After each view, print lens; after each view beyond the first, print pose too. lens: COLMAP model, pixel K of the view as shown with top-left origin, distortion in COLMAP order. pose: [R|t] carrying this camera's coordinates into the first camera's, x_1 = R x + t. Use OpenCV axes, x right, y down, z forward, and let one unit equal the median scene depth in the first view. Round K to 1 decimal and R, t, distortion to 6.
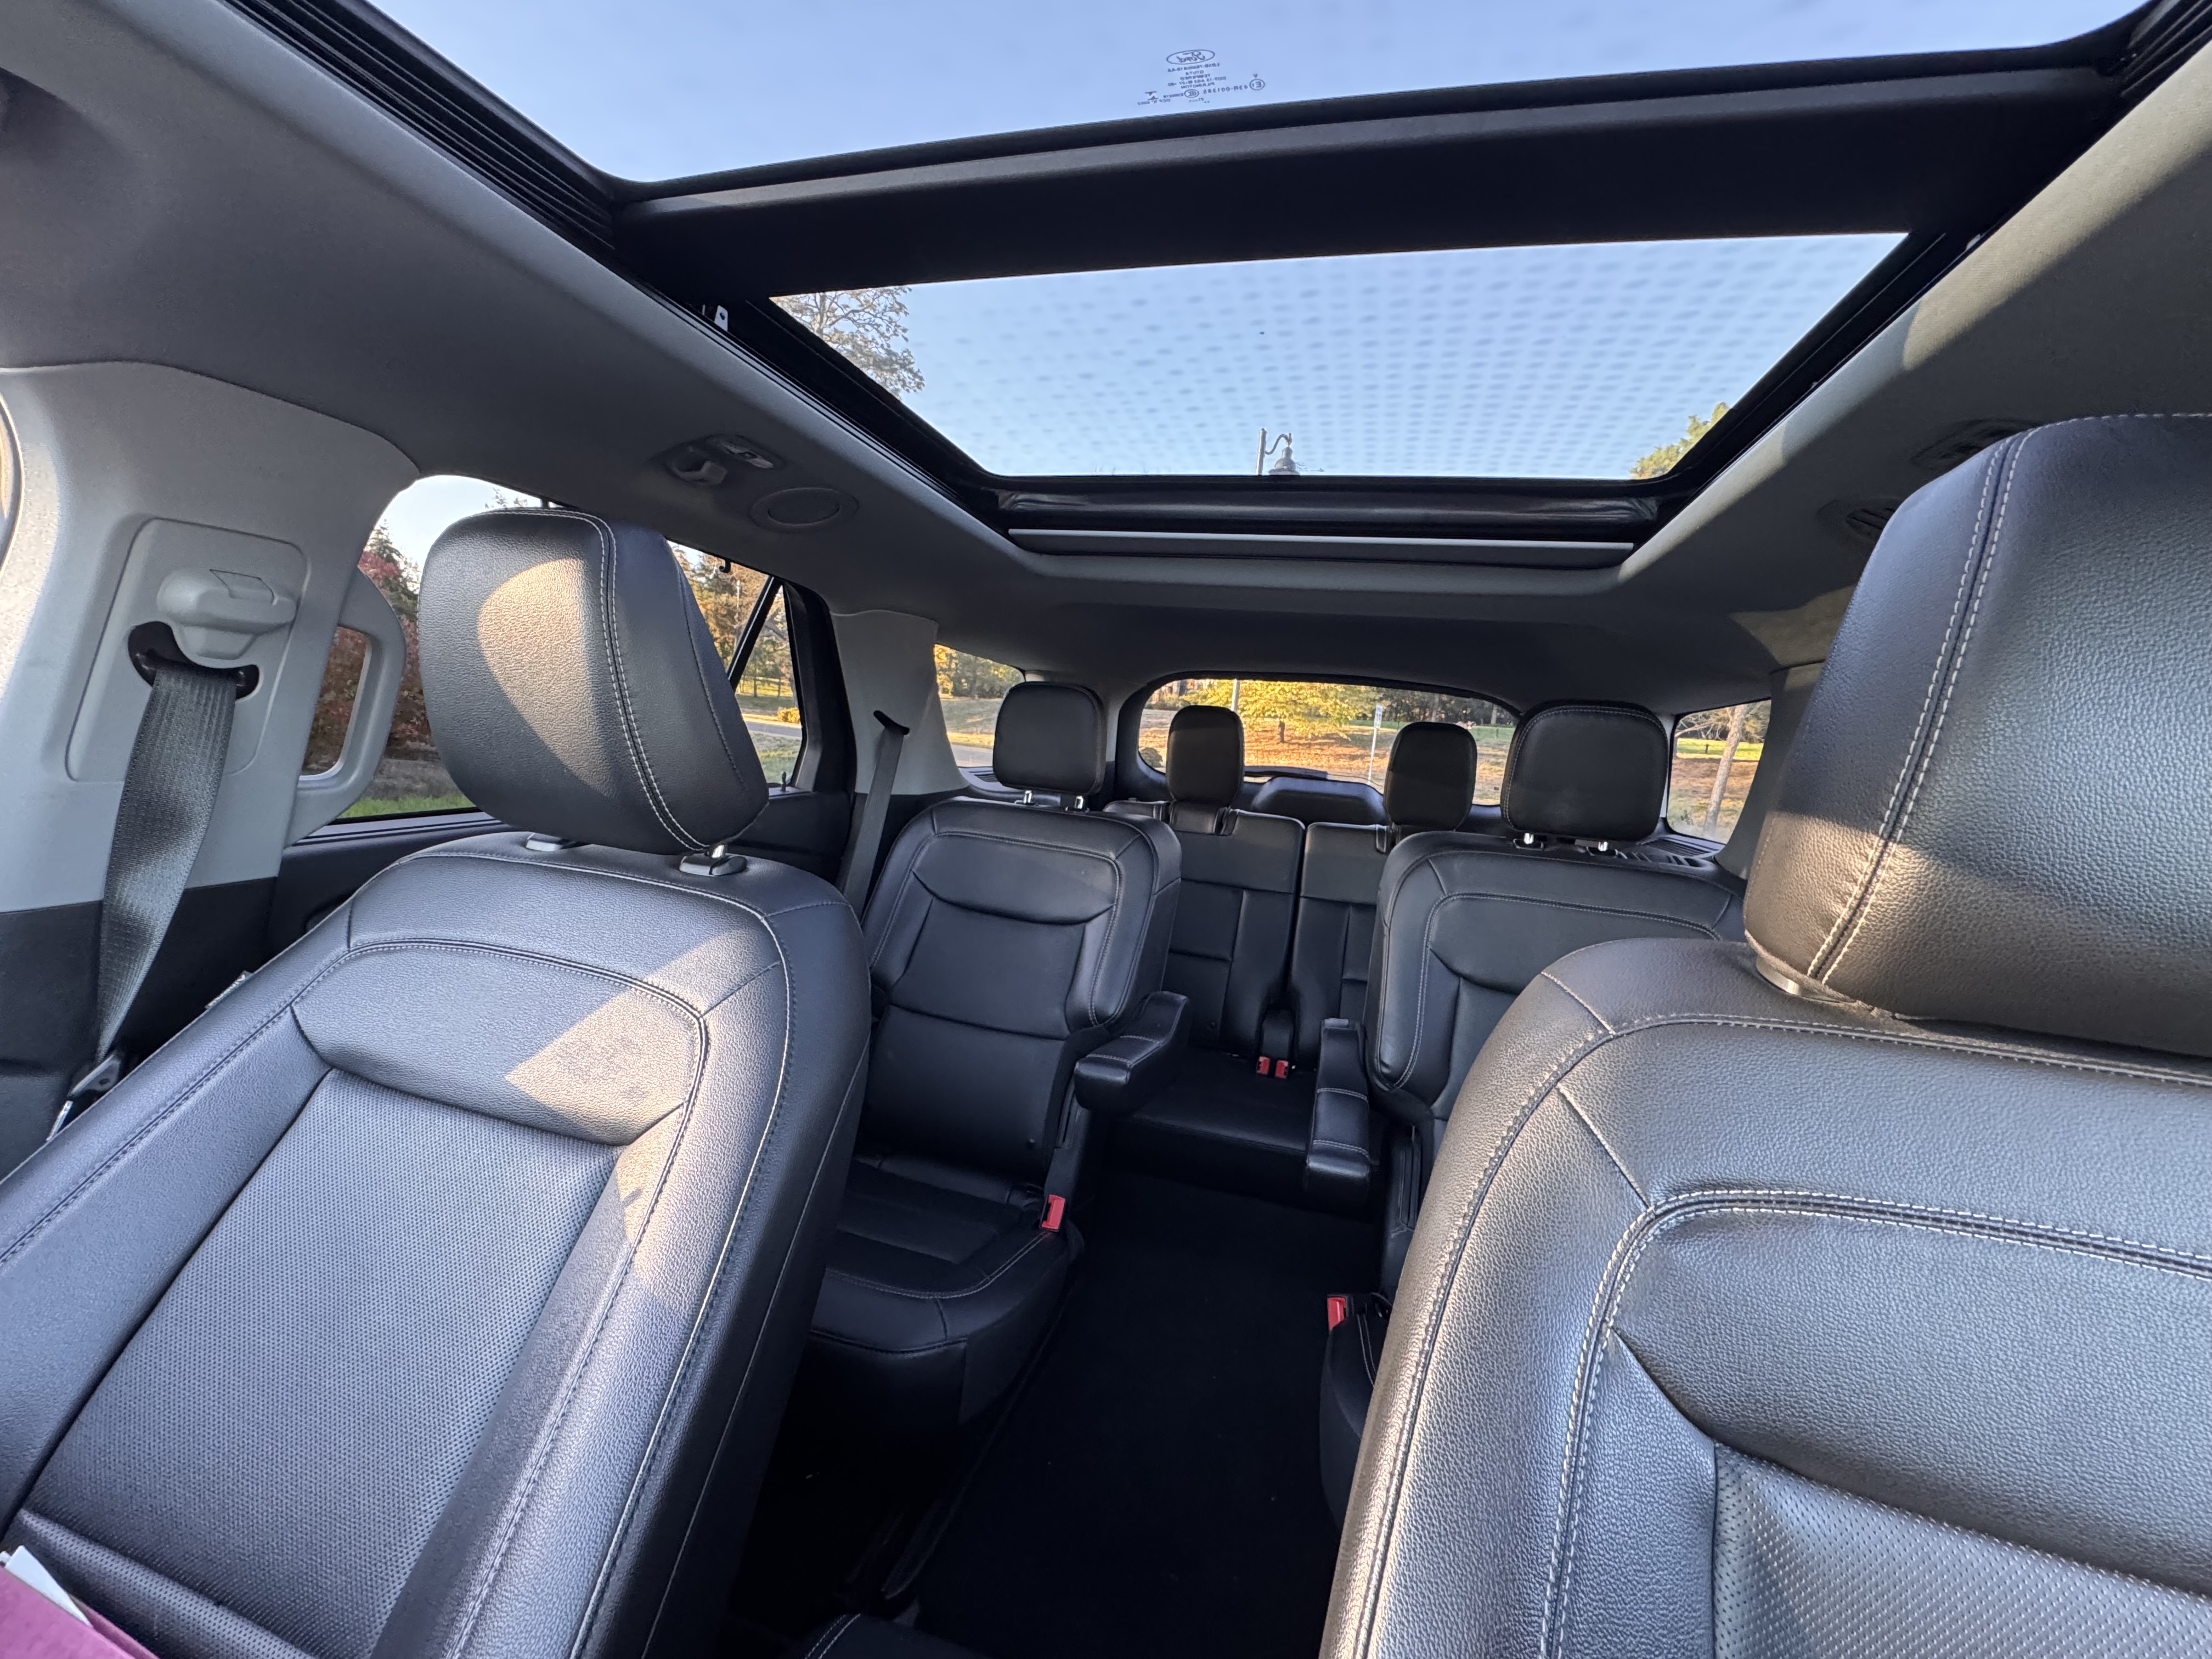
lens RADIAL K [[893.9, 0, 1106.0], [0, 893.9, 829.5], [0, 0, 1]] dist [0.000000, -0.000472]
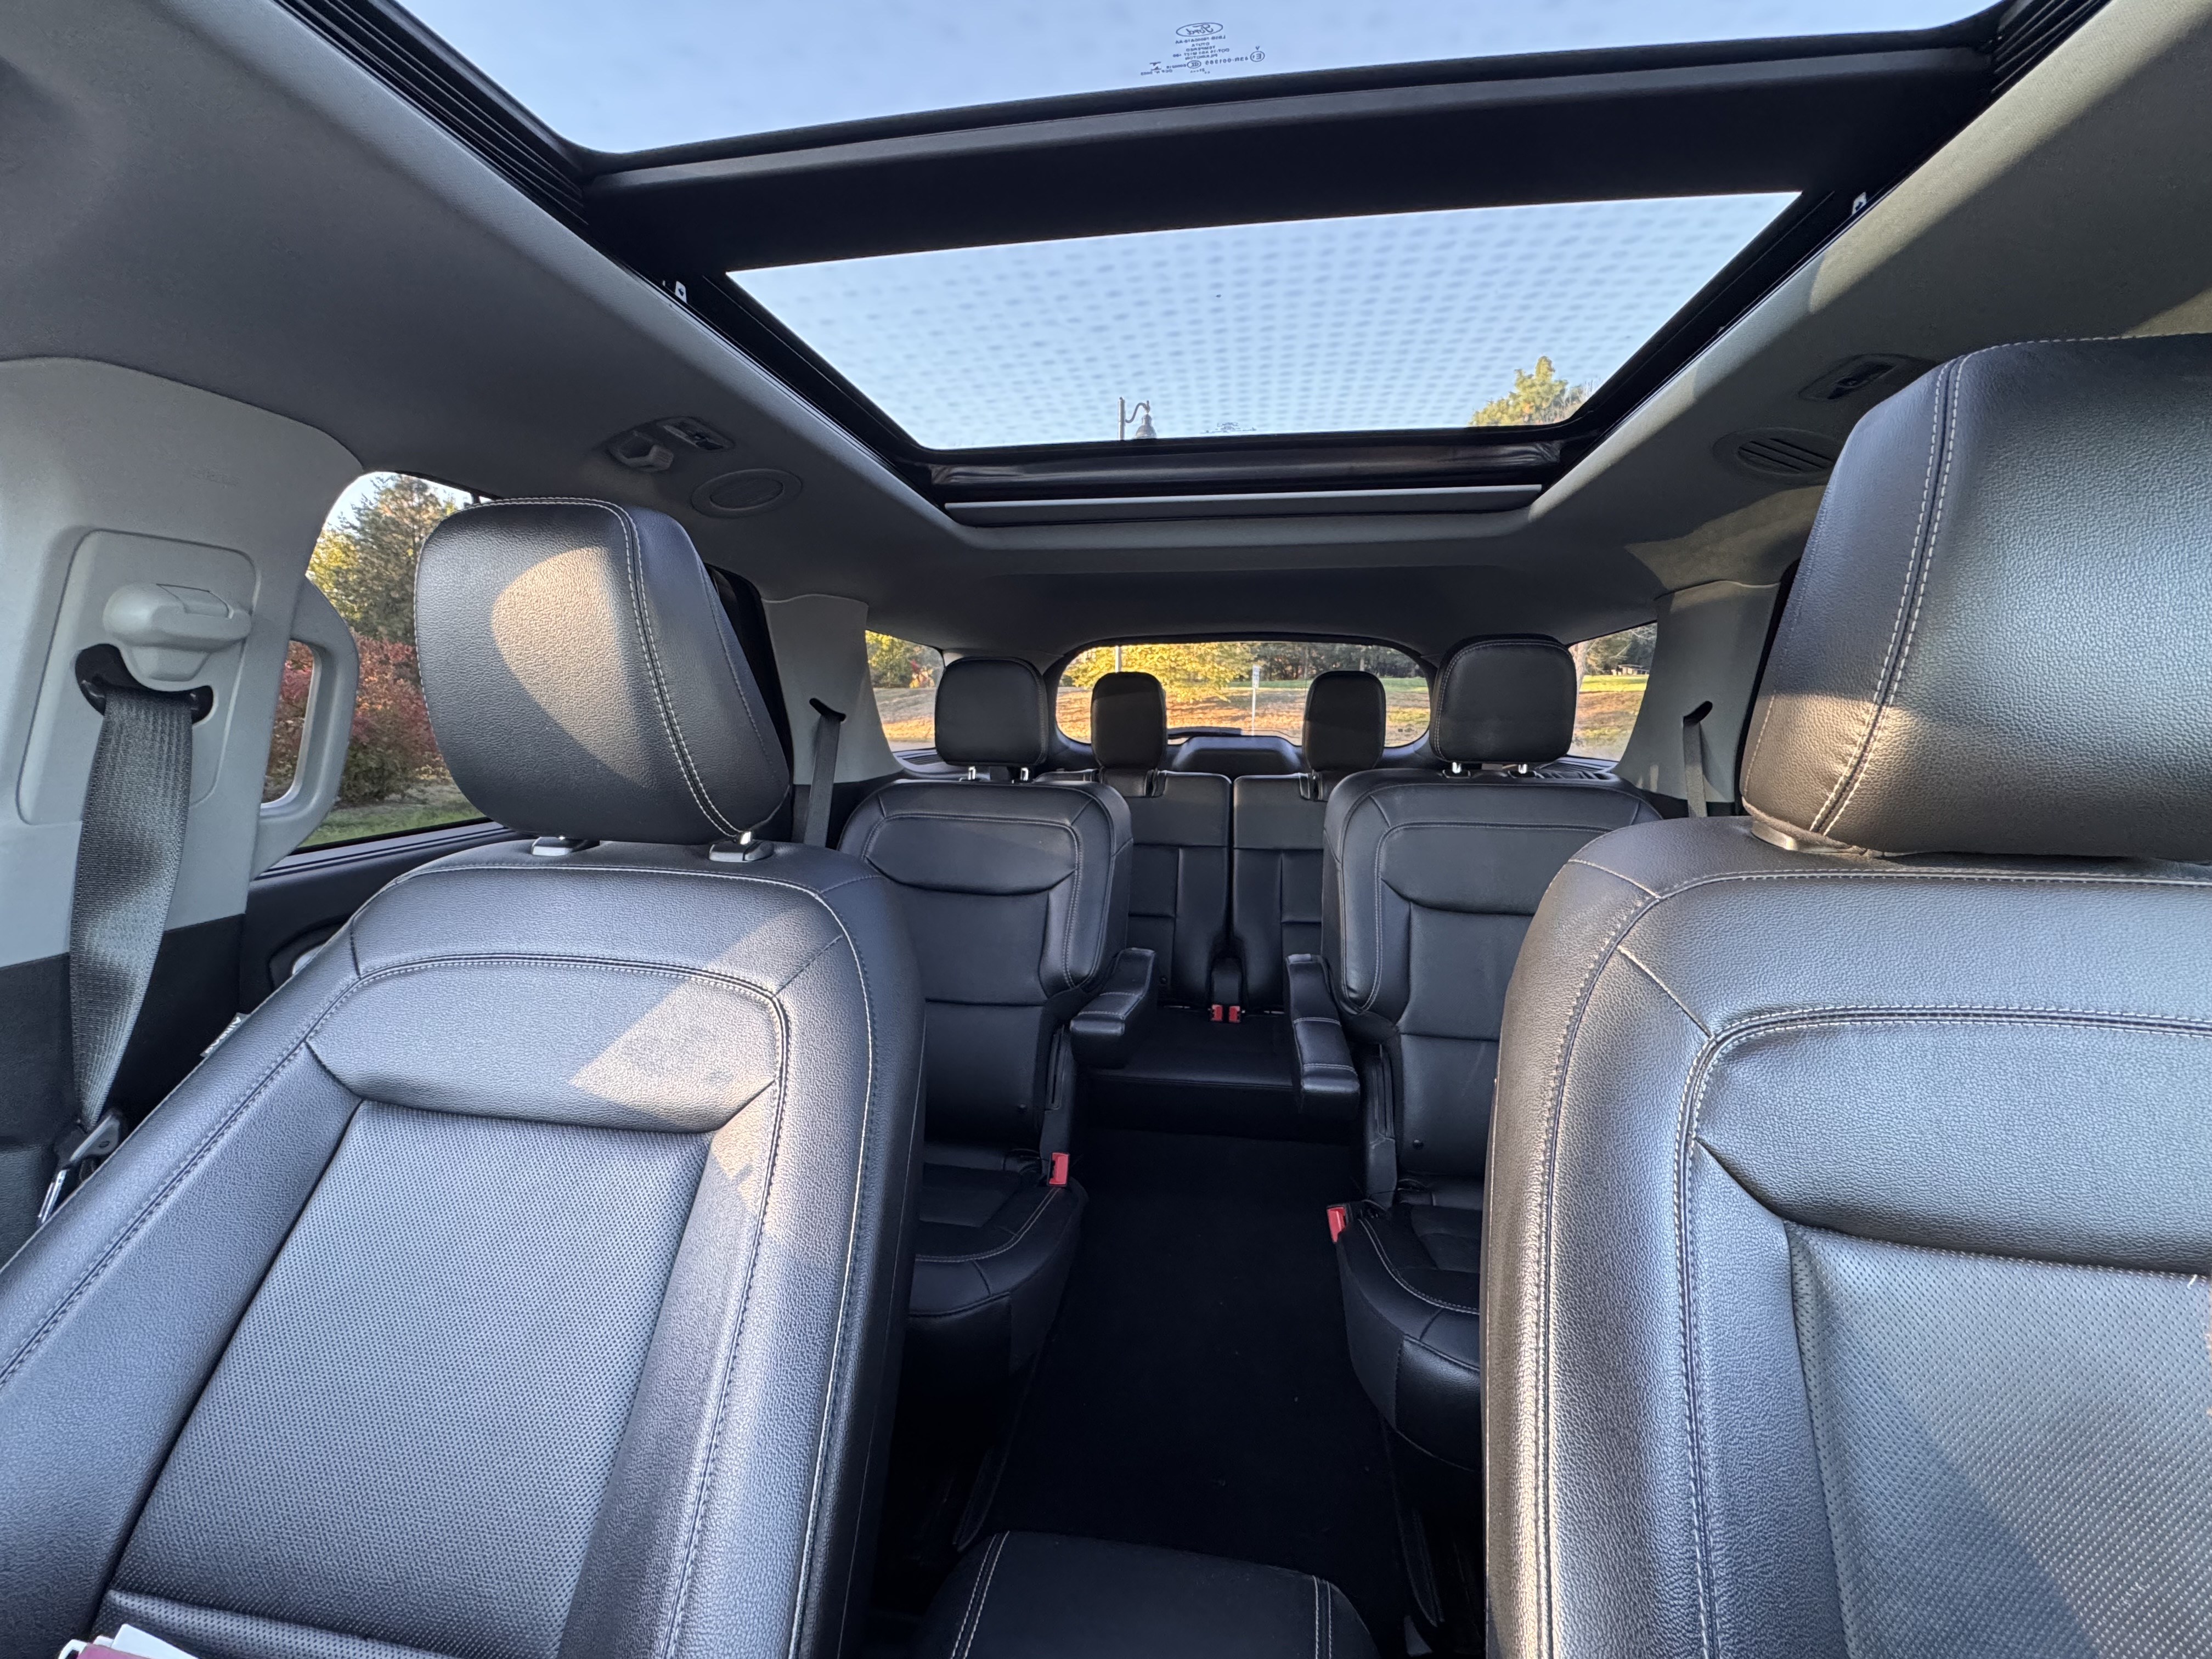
lens RADIAL K [[893.9, 0, 1106.0], [0, 893.9, 829.5], [0, 0, 1]] dist [0.000000, -0.000472]
pose [[0.988379, -0.095670, 0.118126, -0.161108], [0.092616, 0.995216, 0.031088, 0.022610], [-0.120535, -0.019787, 0.992512, -0.036644]]
